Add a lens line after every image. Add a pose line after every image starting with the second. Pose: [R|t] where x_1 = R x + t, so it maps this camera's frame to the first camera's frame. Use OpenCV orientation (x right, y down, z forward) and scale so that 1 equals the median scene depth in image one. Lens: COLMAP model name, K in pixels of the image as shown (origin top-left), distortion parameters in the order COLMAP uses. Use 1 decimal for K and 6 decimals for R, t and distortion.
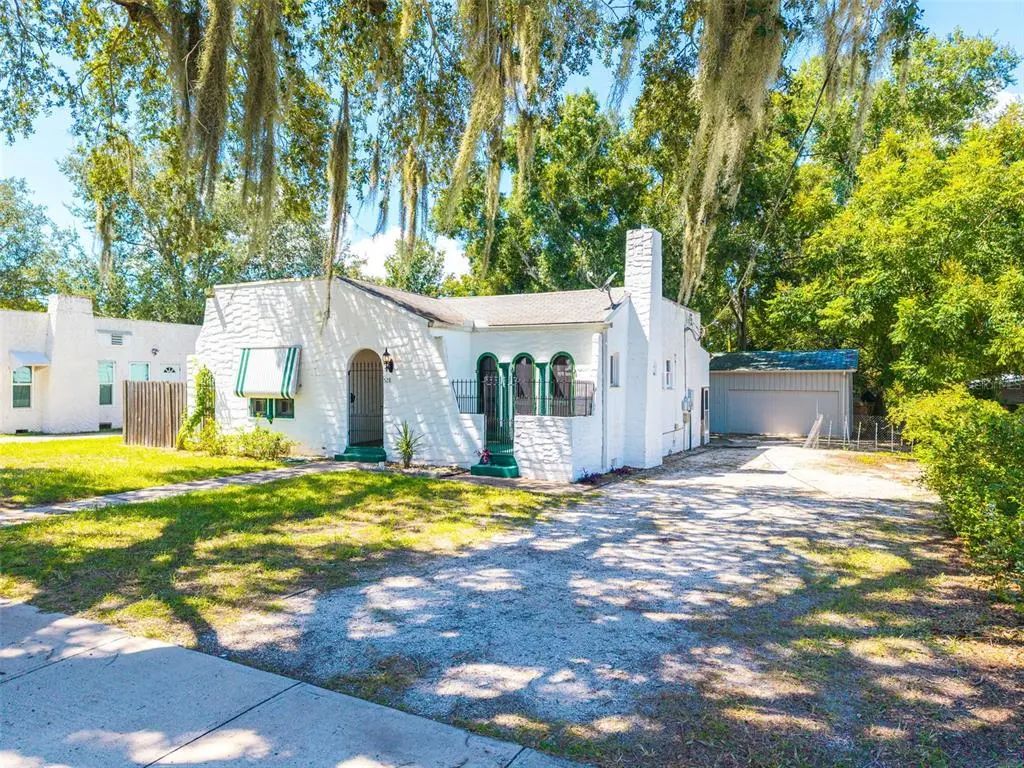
lens RADIAL K [[687.6, 0, 512.0], [0, 687.6, 384.0], [0, 0, 1]] dist [0.113058, -0.183332]
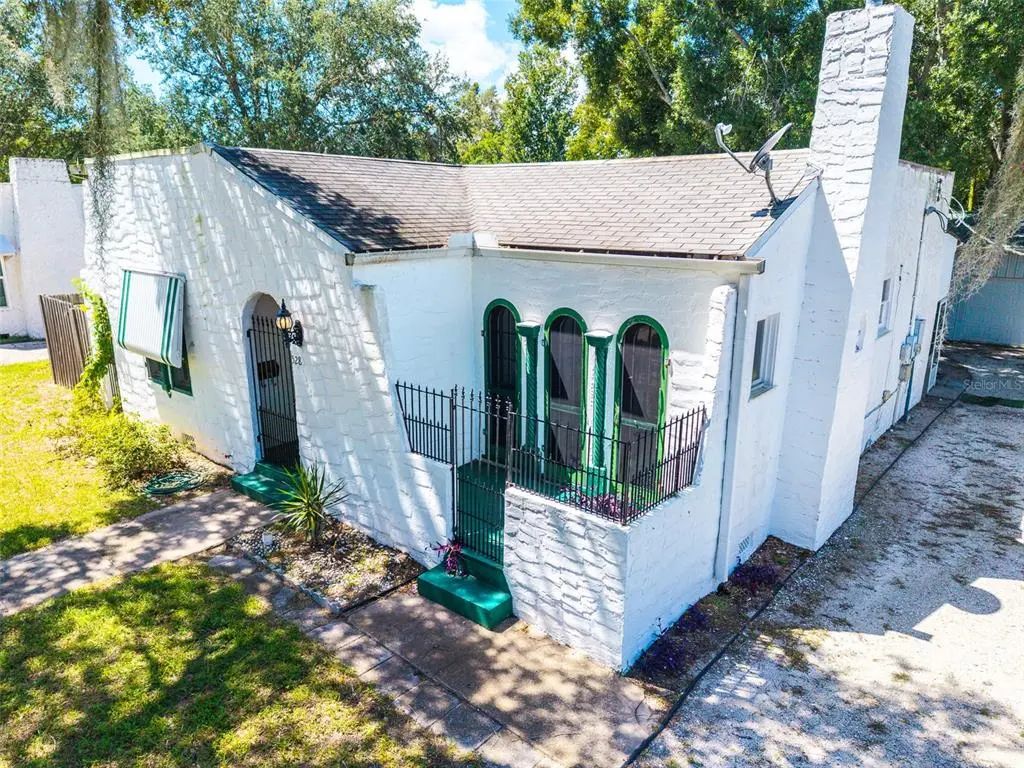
lens RADIAL K [[685.0, 0, 517.5], [0, 685.0, 380.8], [0, 0, 1]] dist [0.021326, -0.024786]
pose [[0.973056, 0.057166, -0.223372, 0.092631], [-0.000930, 0.969742, 0.244128, -0.112869], [0.230569, -0.237343, 0.943666, 0.535159]]
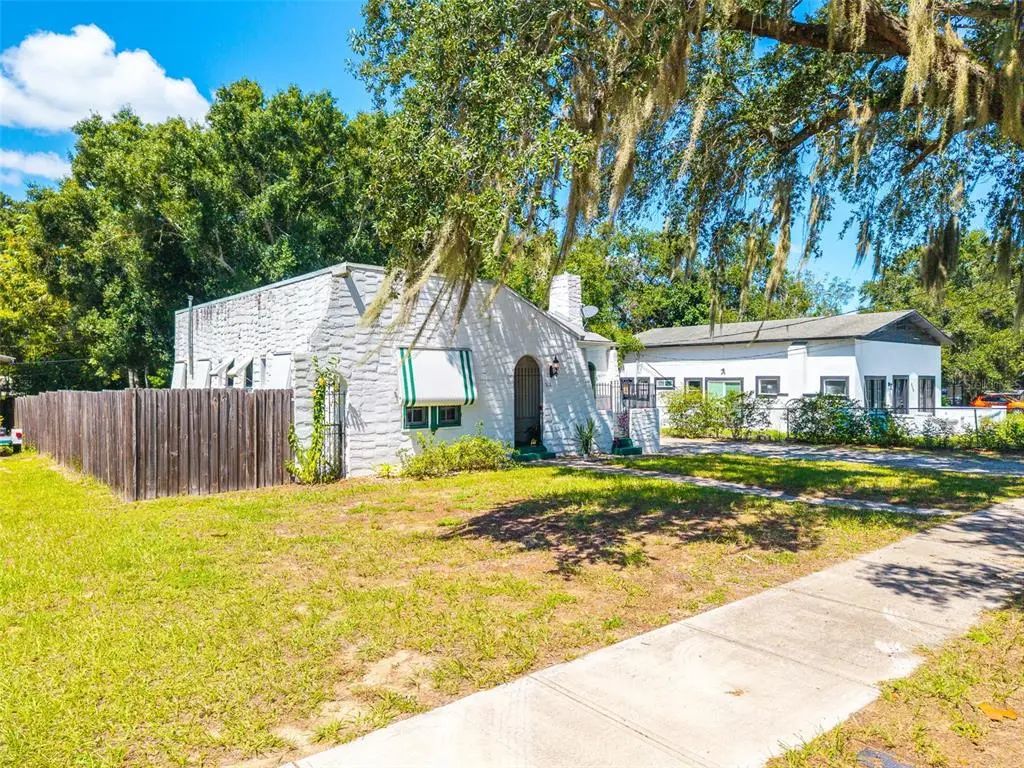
lens RADIAL K [[686.3, 0, 514.6], [0, 686.3, 382.6], [0, 0, 1]] dist [0.001084, 0.002369]
pose [[0.378871, -0.005171, 0.925435, -1.190809], [0.008805, 0.999959, 0.001983, -0.010633], [-0.925408, 0.007397, 0.378901, 0.615128]]
